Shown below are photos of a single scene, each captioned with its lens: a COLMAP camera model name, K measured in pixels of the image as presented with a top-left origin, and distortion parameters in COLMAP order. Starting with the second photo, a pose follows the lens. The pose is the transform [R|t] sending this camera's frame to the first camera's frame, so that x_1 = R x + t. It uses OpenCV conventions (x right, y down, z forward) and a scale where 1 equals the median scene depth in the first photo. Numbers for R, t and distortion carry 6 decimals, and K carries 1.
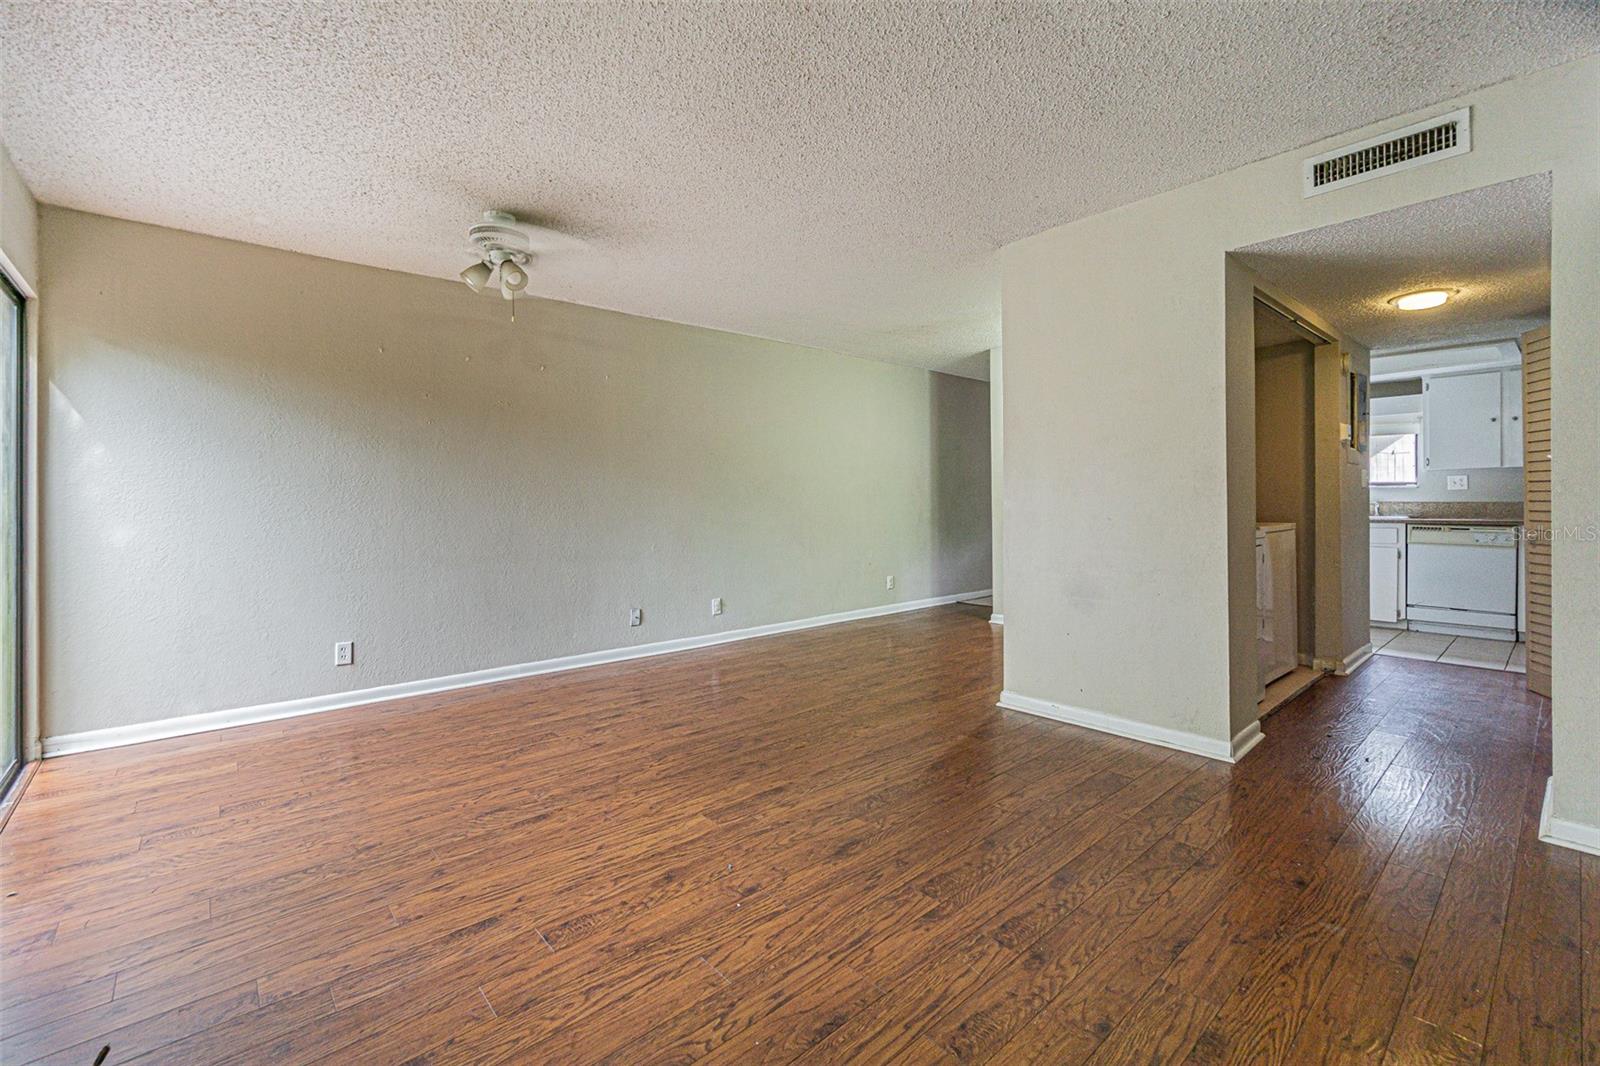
lens RADIAL K [[696.1, 0, 796.6], [0, 696.1, 507.5], [0, 0, 1]] dist [0.000488, 0.000391]
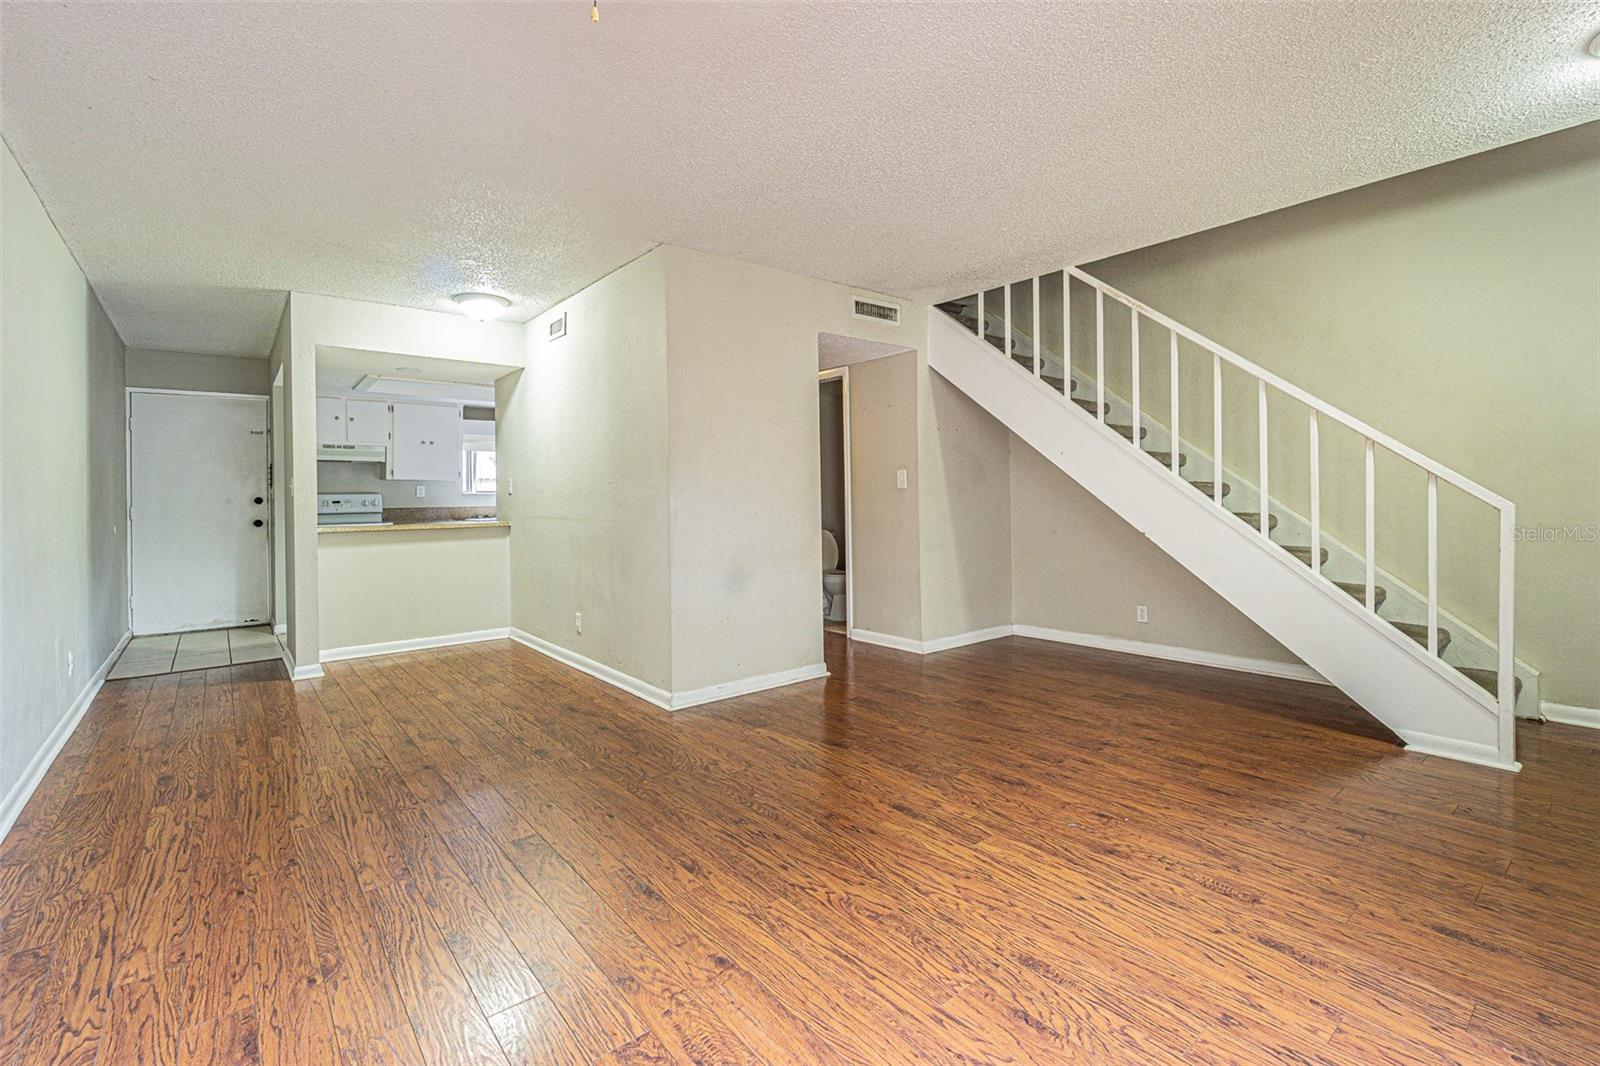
lens RADIAL K [[696.1, 0, 796.6], [0, 696.1, 507.5], [0, 0, 1]] dist [0.000488, 0.000391]
pose [[0.035680, -0.002276, 0.999361, -1.130908], [0.023054, 0.999733, 0.001453, -0.002485], [-0.999097, 0.022987, 0.035723, 1.285040]]
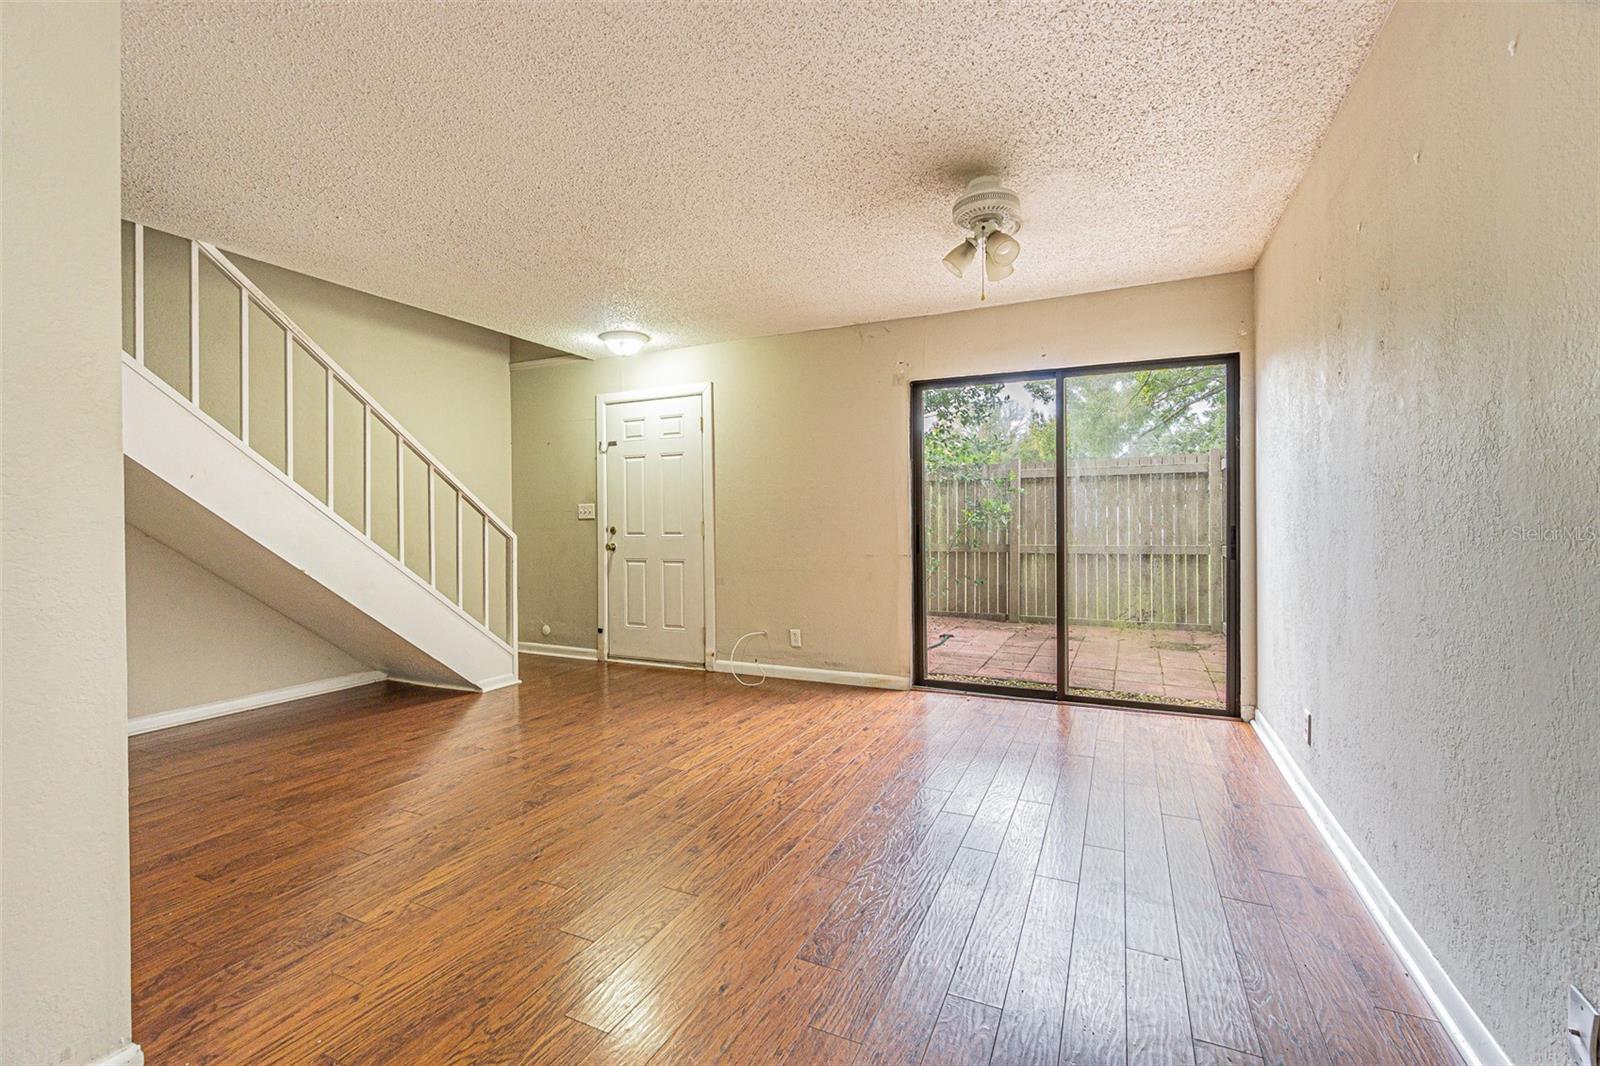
lens RADIAL K [[696.1, 0, 796.6], [0, 696.1, 507.5], [0, 0, 1]] dist [0.000488, 0.000391]
pose [[-0.918100, 0.008463, -0.396258, 0.190597], [0.013471, 0.999861, -0.009859, -0.027941], [0.396120, -0.014389, -0.918086, 2.447775]]
